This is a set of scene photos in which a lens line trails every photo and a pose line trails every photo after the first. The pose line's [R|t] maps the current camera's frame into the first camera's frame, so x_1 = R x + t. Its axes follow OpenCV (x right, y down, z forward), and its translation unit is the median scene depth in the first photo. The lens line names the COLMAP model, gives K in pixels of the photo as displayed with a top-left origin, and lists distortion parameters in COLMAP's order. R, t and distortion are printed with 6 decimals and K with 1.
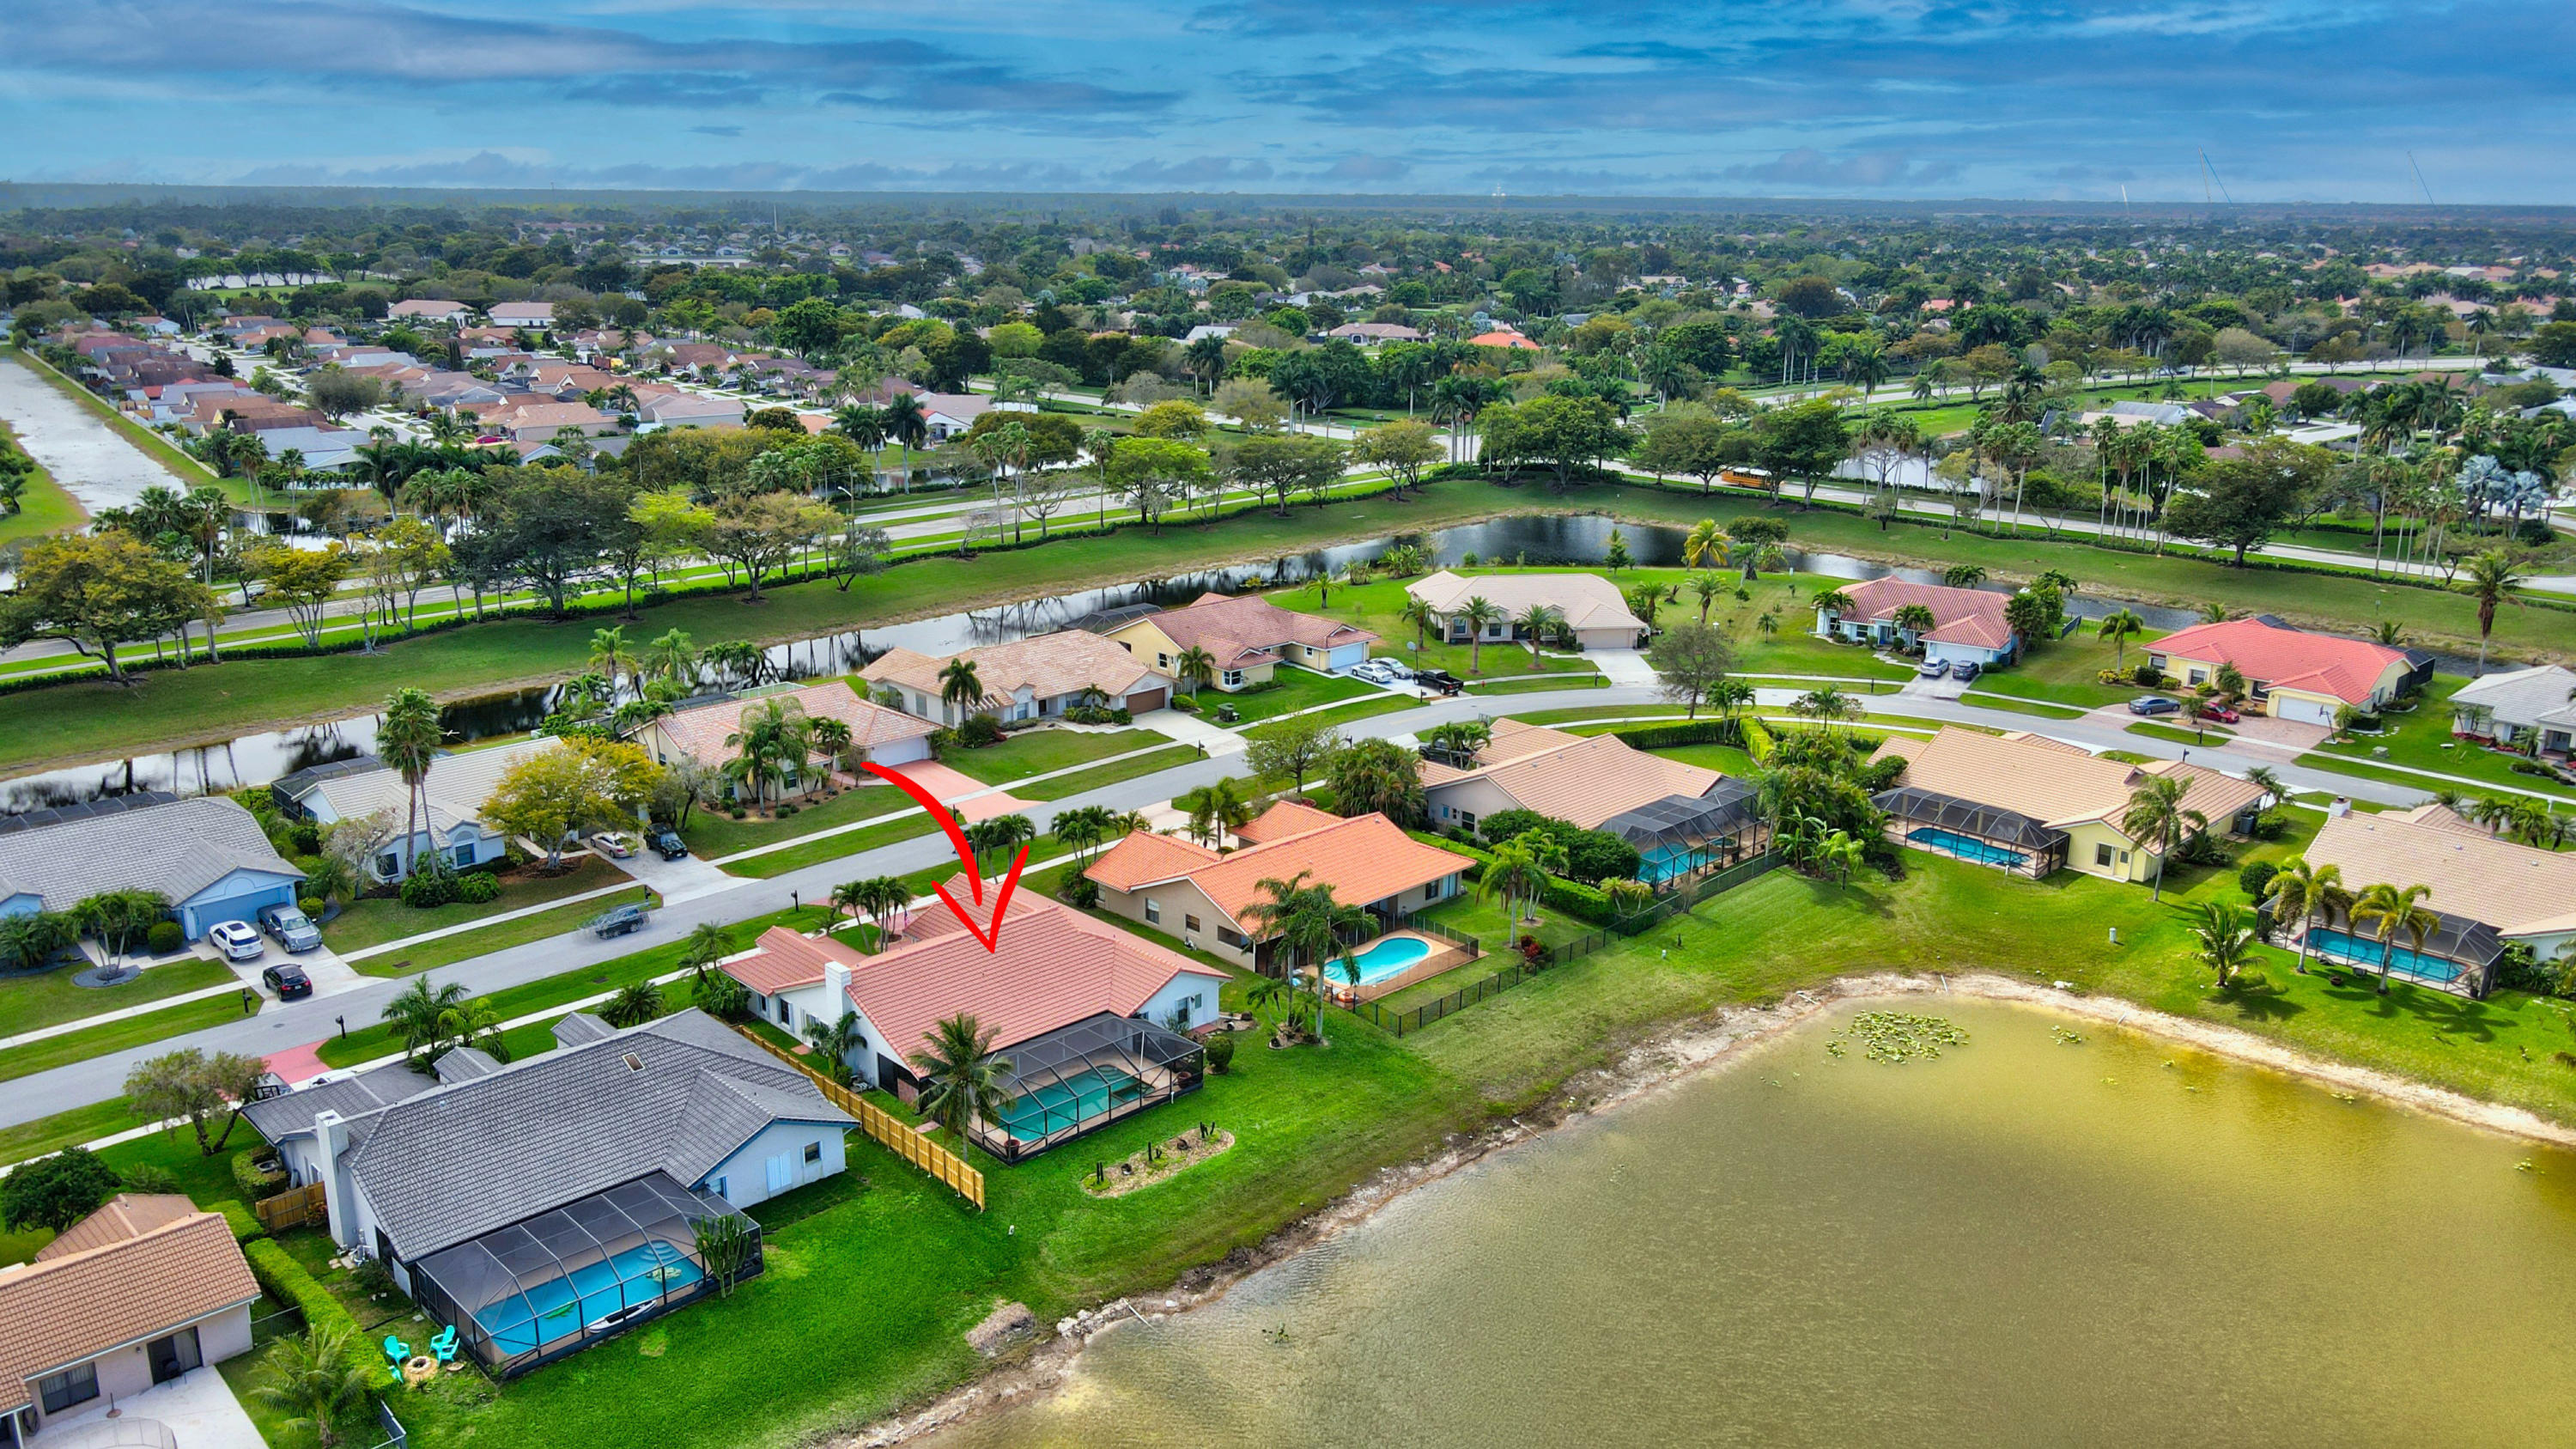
lens RADIAL K [[1910.4, 0, 1273.5], [0, 1910.4, 714.4], [0, 0, 1]] dist [-0.011754, 0.042747]
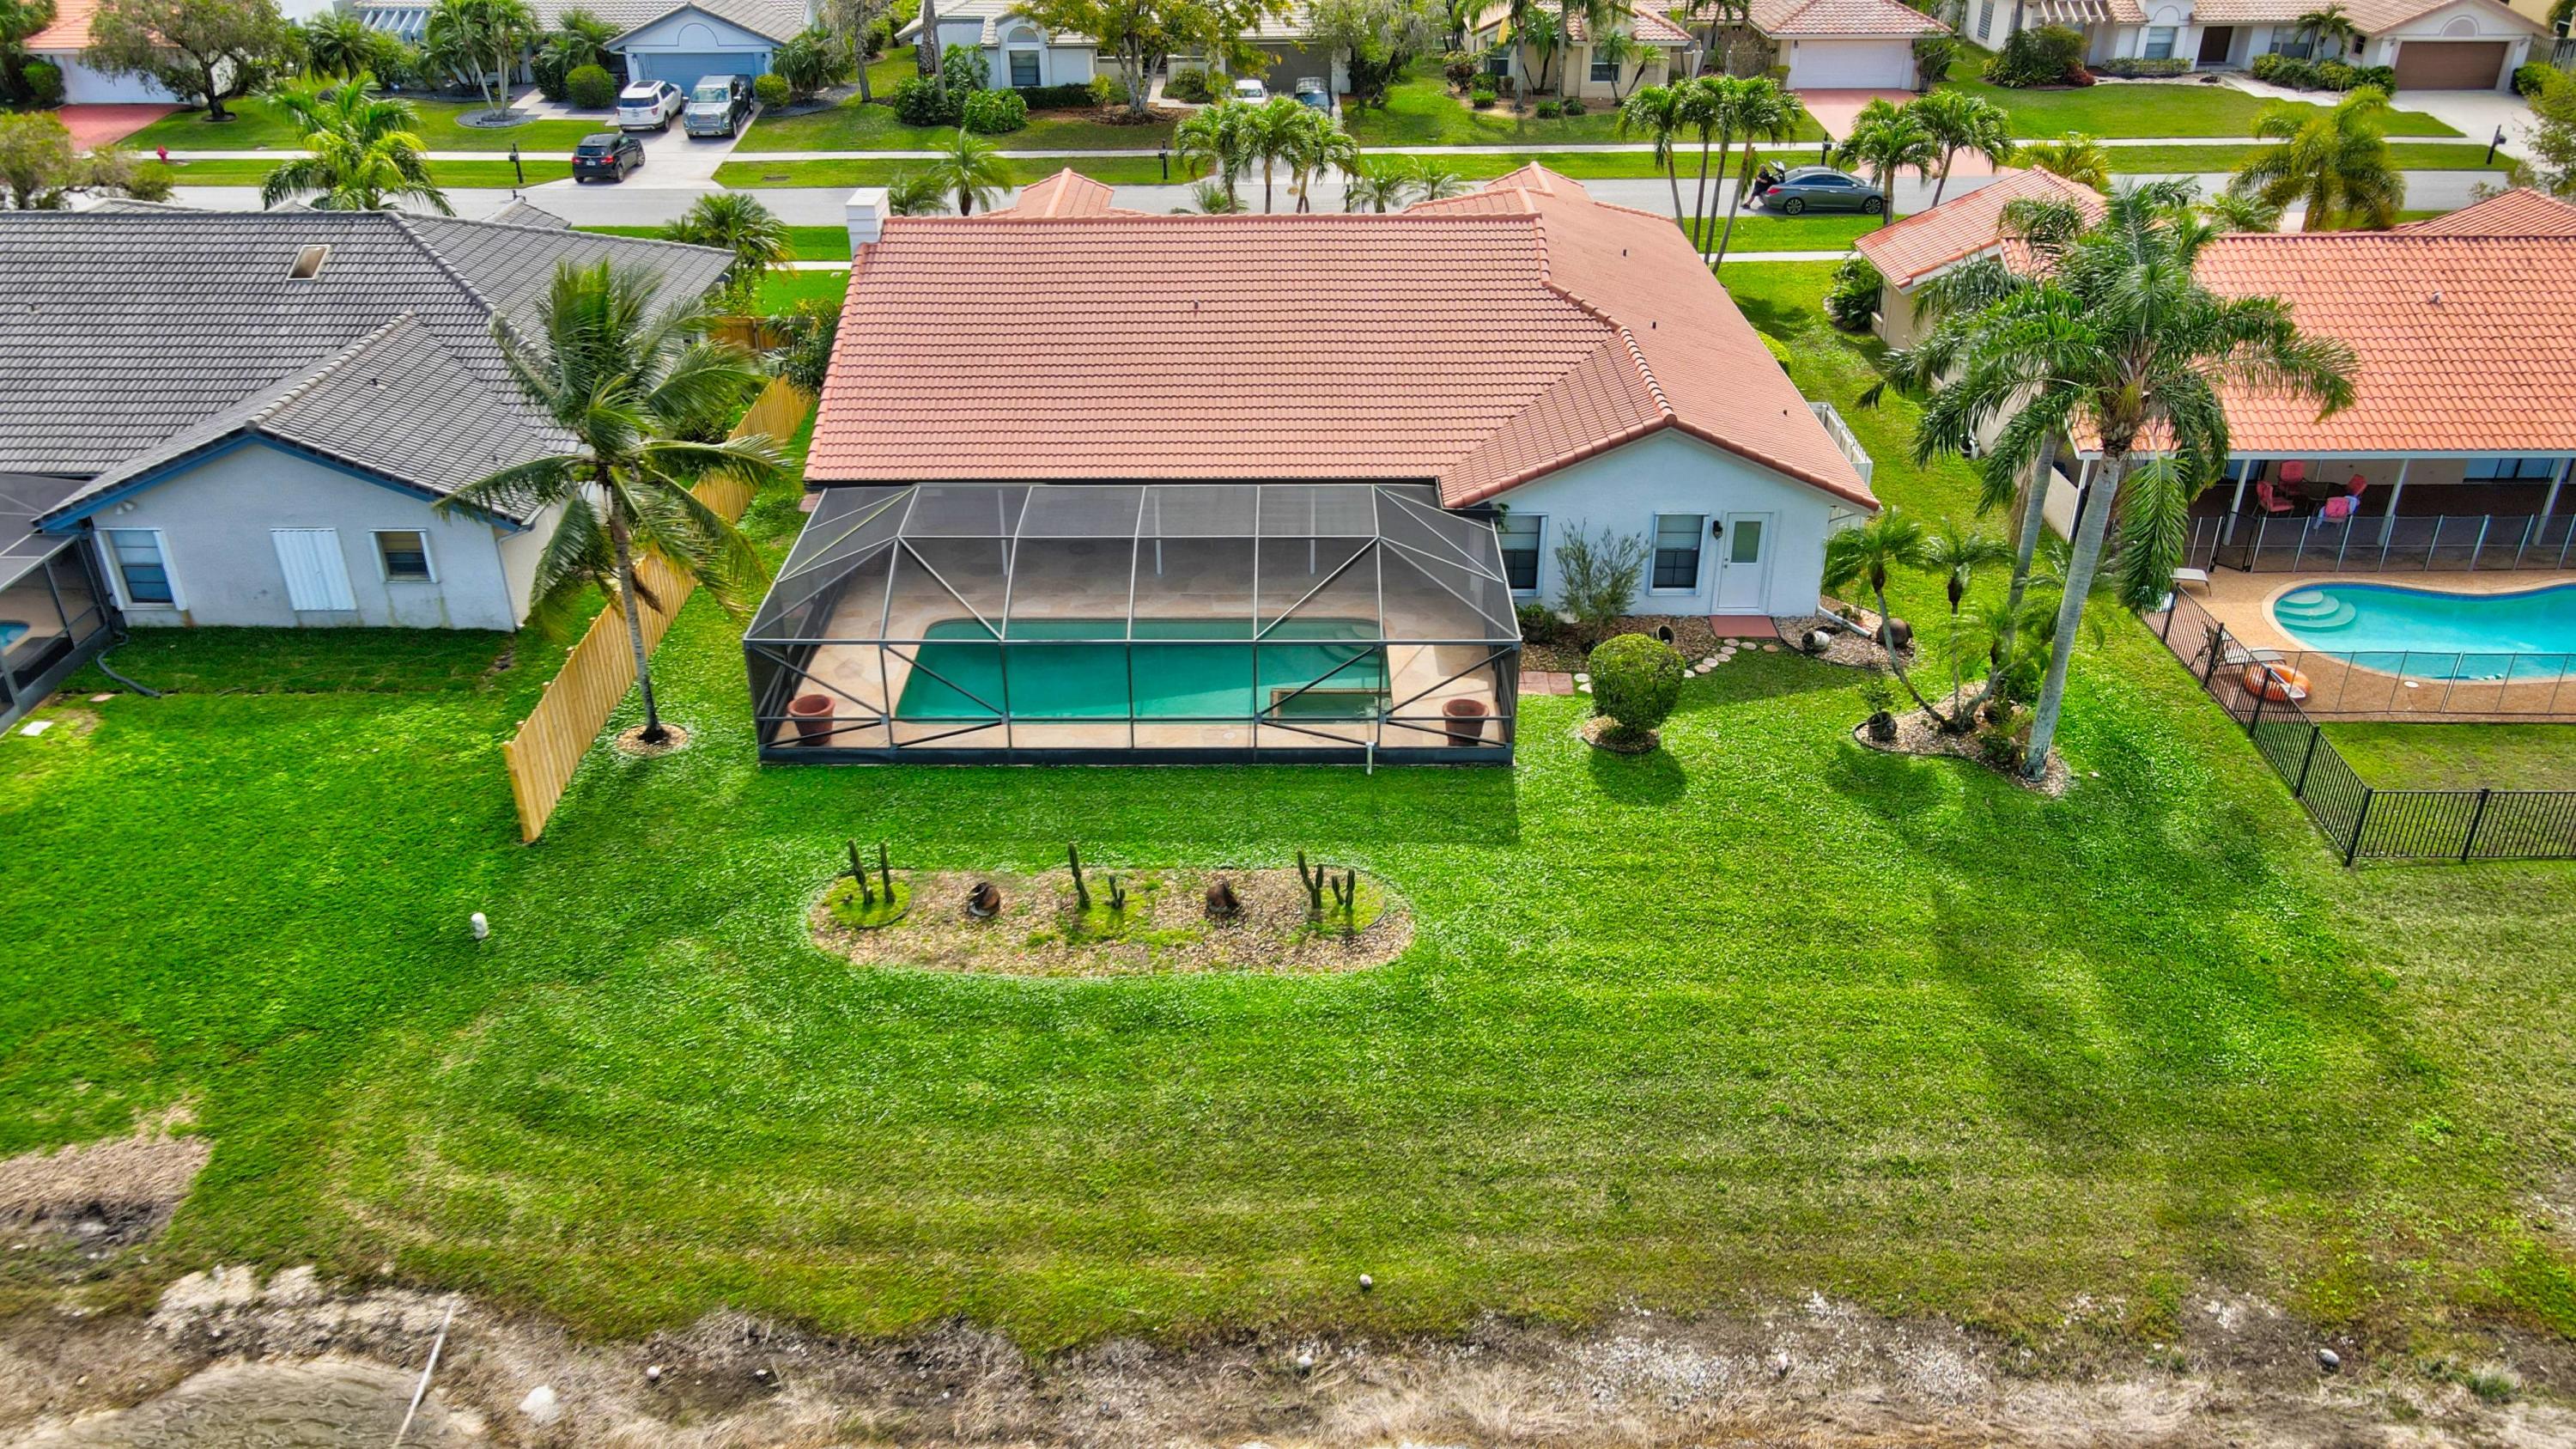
lens RADIAL K [[1910.4, 0, 1269.1], [0, 1910.4, 722.6], [0, 0, 1]] dist [-0.011754, 0.042747]
pose [[0.710563, 0.323707, -0.624751, 0.078748], [-0.173839, 0.941131, 0.289919, 0.062596], [0.681821, -0.097400, 0.725006, 0.448824]]
